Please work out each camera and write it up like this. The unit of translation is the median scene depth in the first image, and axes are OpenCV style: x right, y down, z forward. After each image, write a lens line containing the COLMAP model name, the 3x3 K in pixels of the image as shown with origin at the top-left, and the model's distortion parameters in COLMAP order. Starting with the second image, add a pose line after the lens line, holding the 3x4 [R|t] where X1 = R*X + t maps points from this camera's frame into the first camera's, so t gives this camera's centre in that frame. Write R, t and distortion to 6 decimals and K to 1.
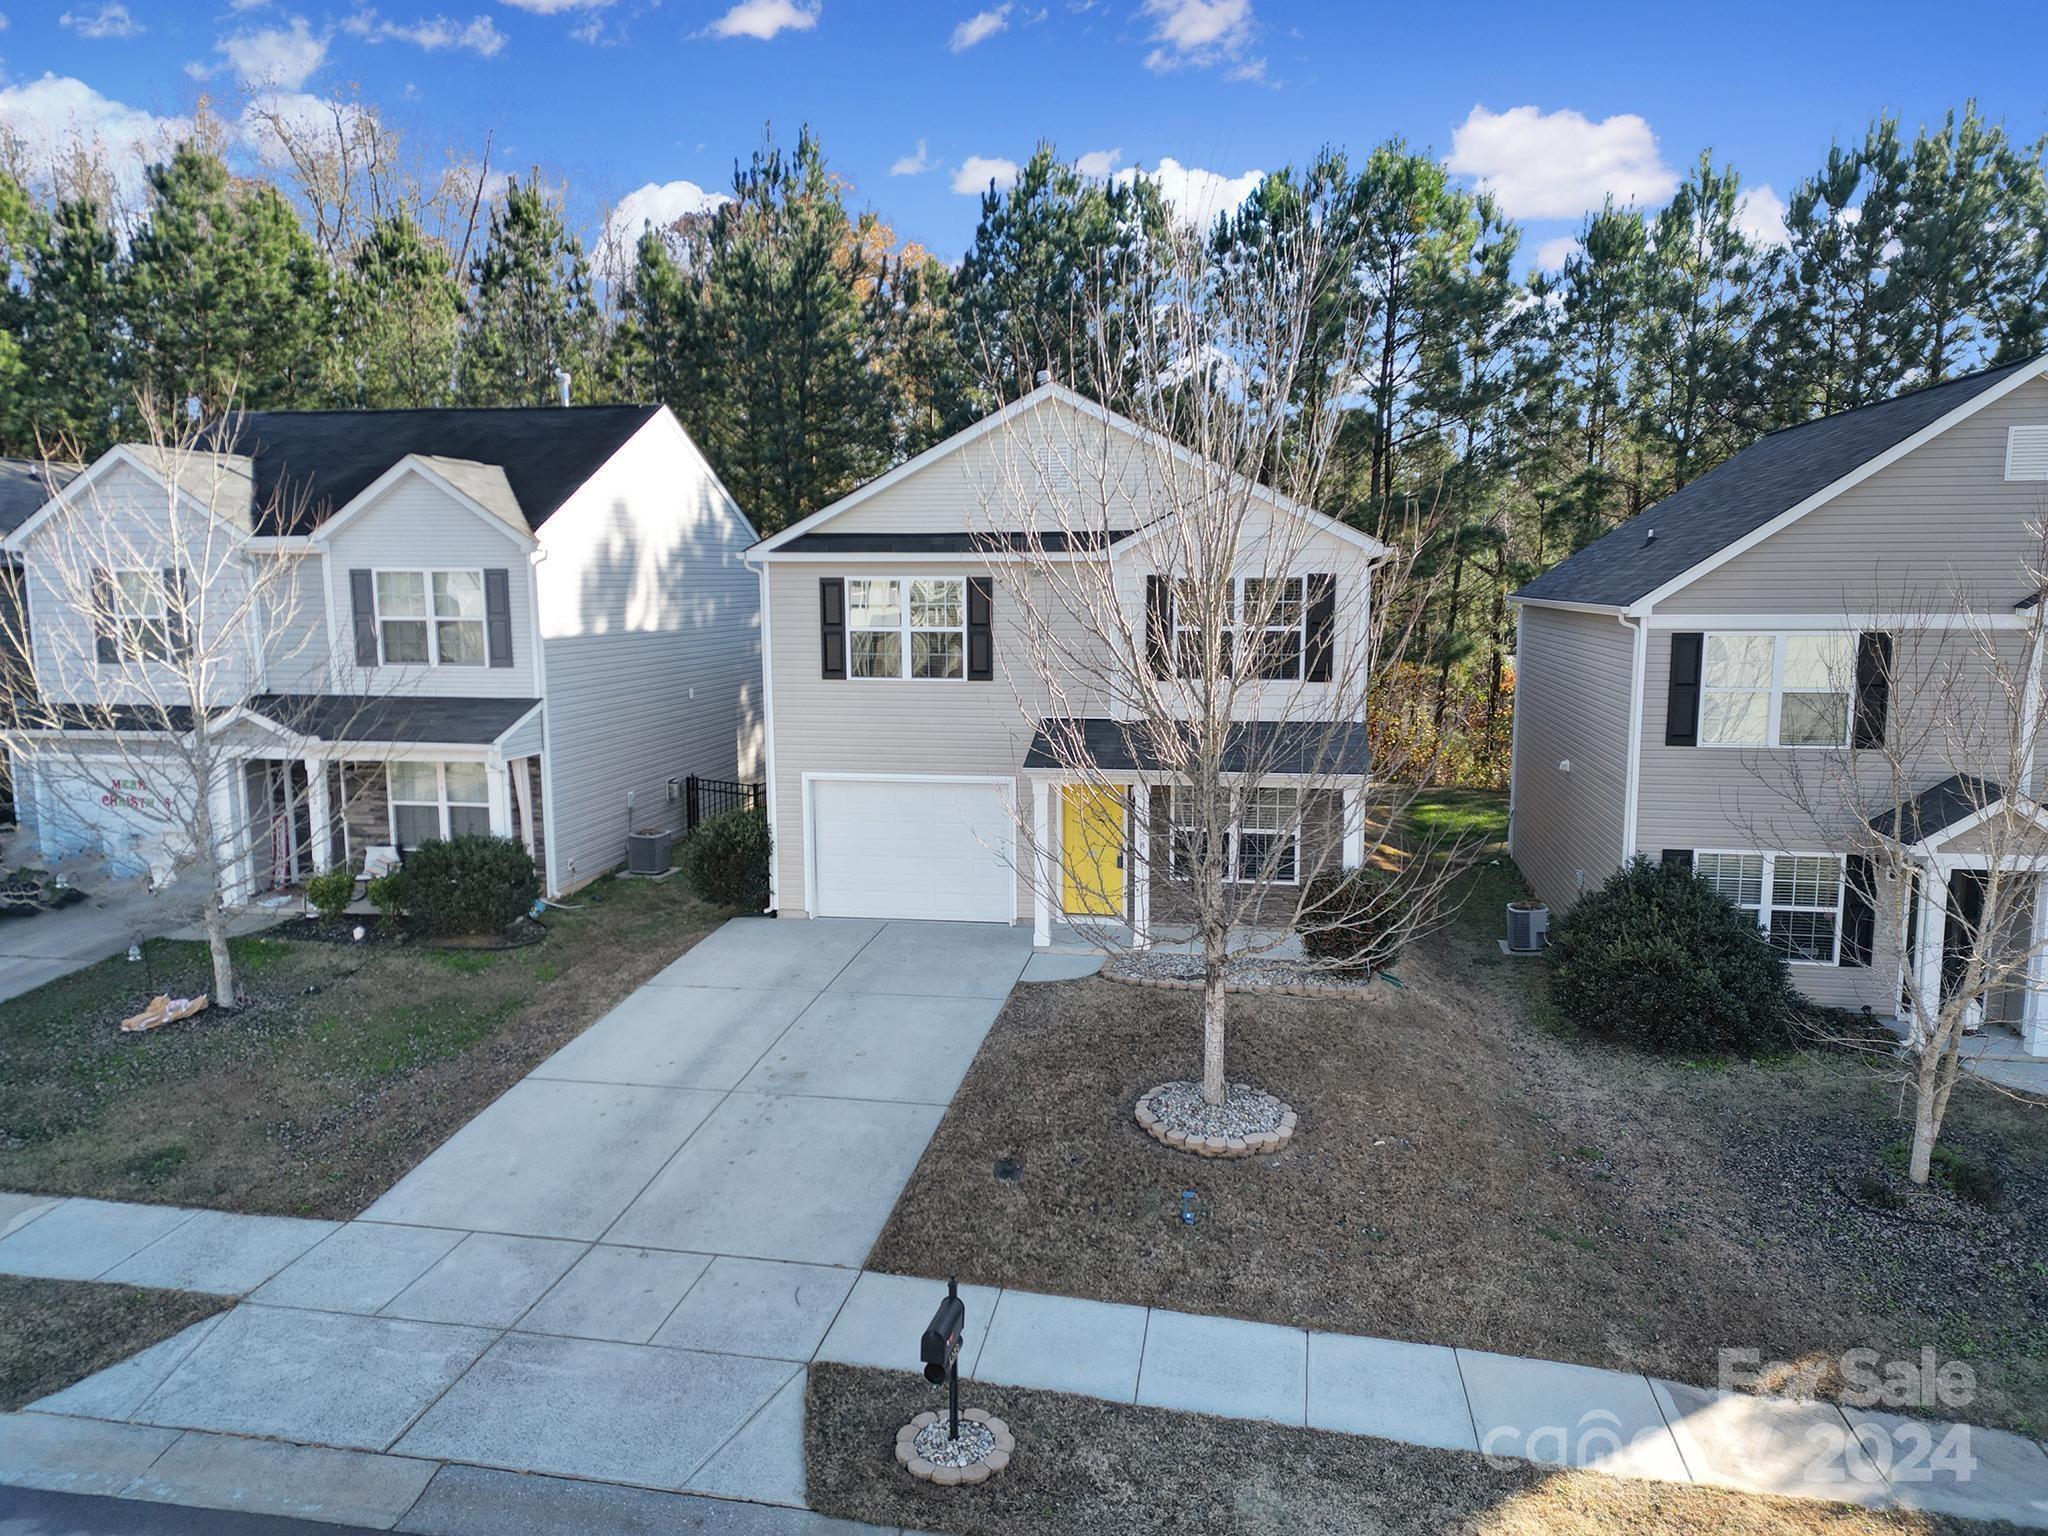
lens RADIAL K [[1433.2, 0, 1015.3], [0, 1433.2, 770.1], [0, 0, 1]] dist [0.043233, -0.033801]
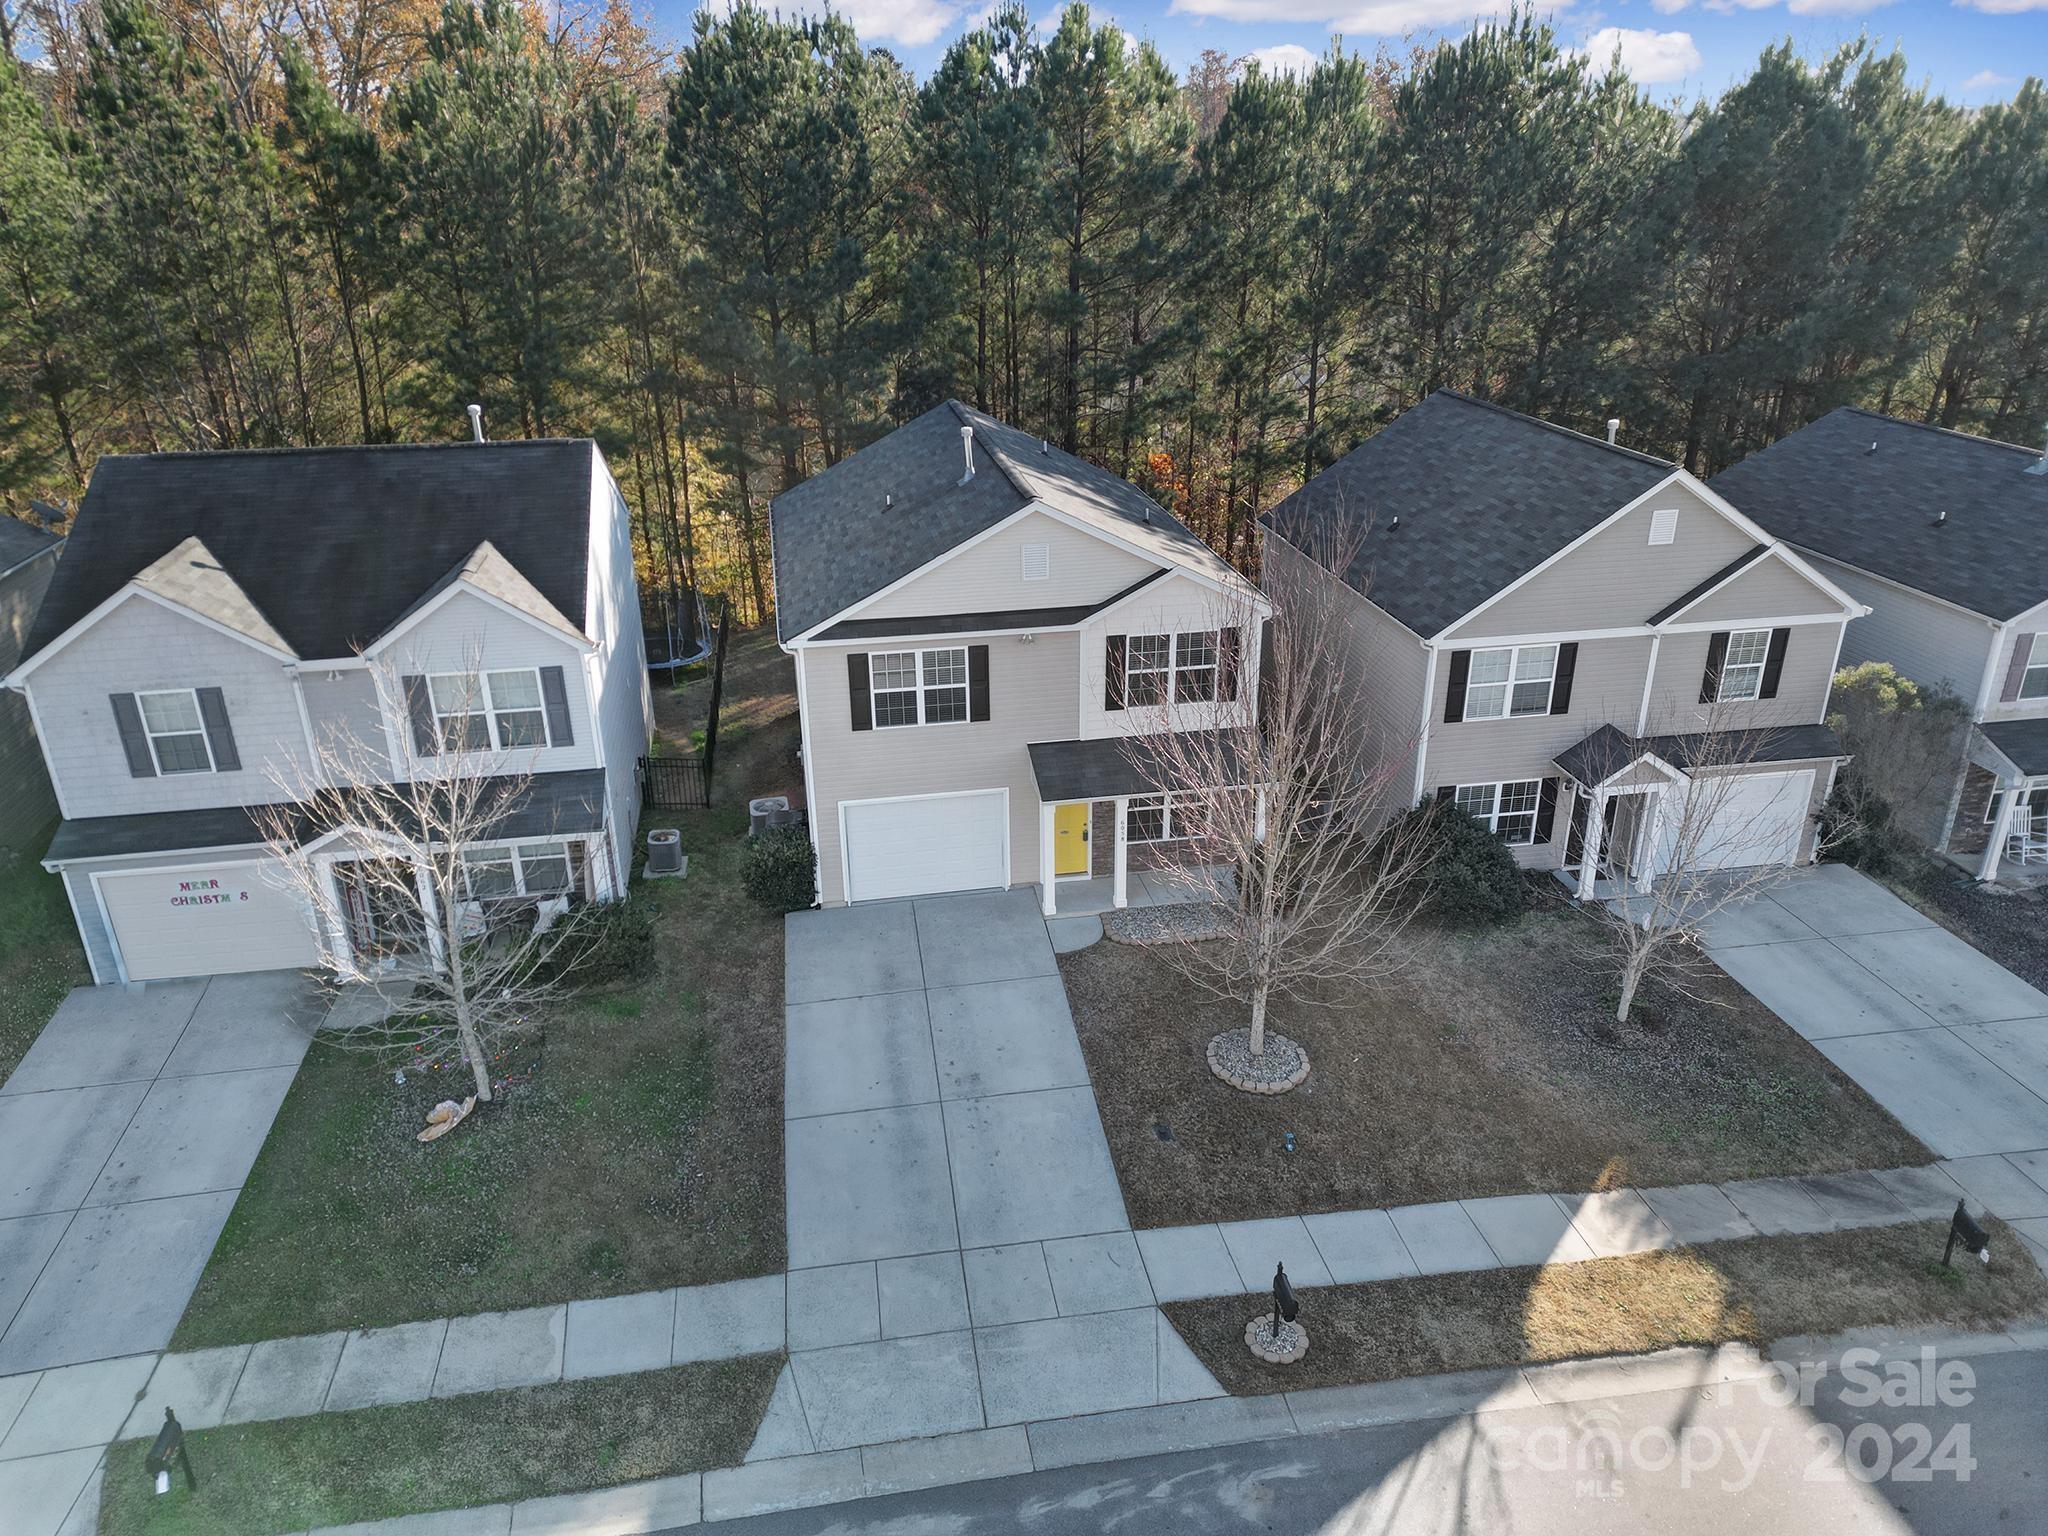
lens RADIAL K [[1433.2, 0, 1016.9], [0, 1433.2, 771.4], [0, 0, 1]] dist [0.043233, -0.033801]
pose [[0.938015, -0.145812, 0.314432, -0.447616], [0.056852, 0.959642, 0.275417, -0.411617], [-0.341902, -0.240469, 0.908448, -0.216542]]
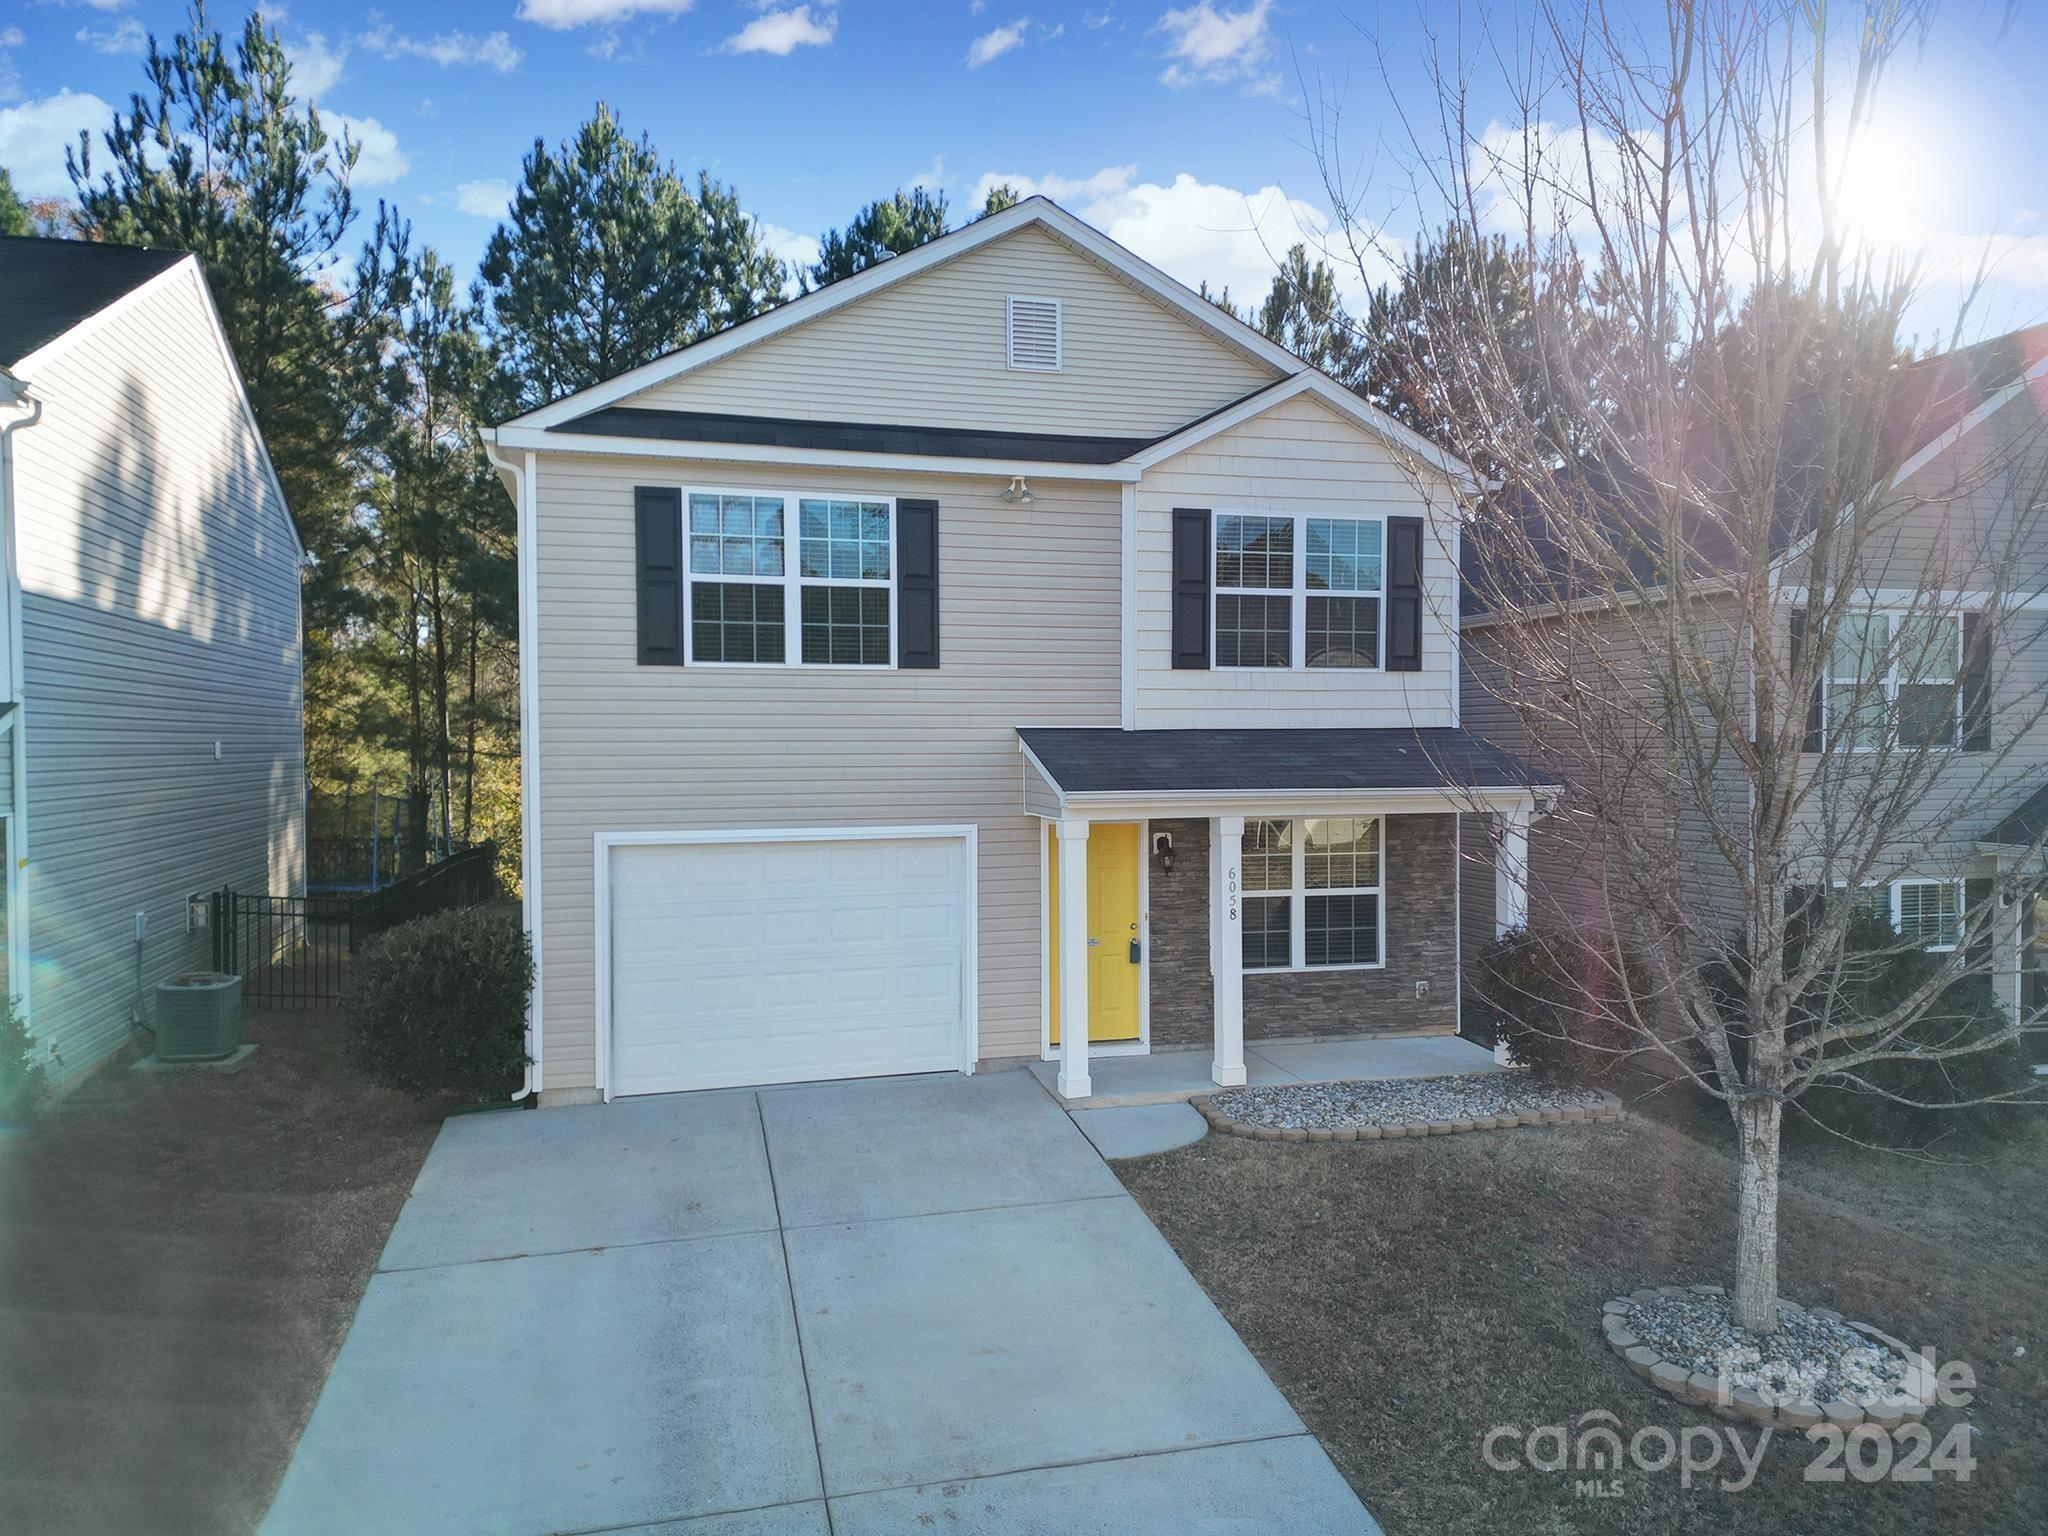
lens RADIAL K [[1433.2, 0, 1025.4], [0, 1433.2, 766.7], [0, 0, 1]] dist [0.043233, -0.033801]
pose [[0.900043, -0.007260, 0.435741, -0.274763], [0.058736, 0.992759, -0.104782, 0.050230], [-0.431825, 0.119902, 0.893952, 0.485454]]
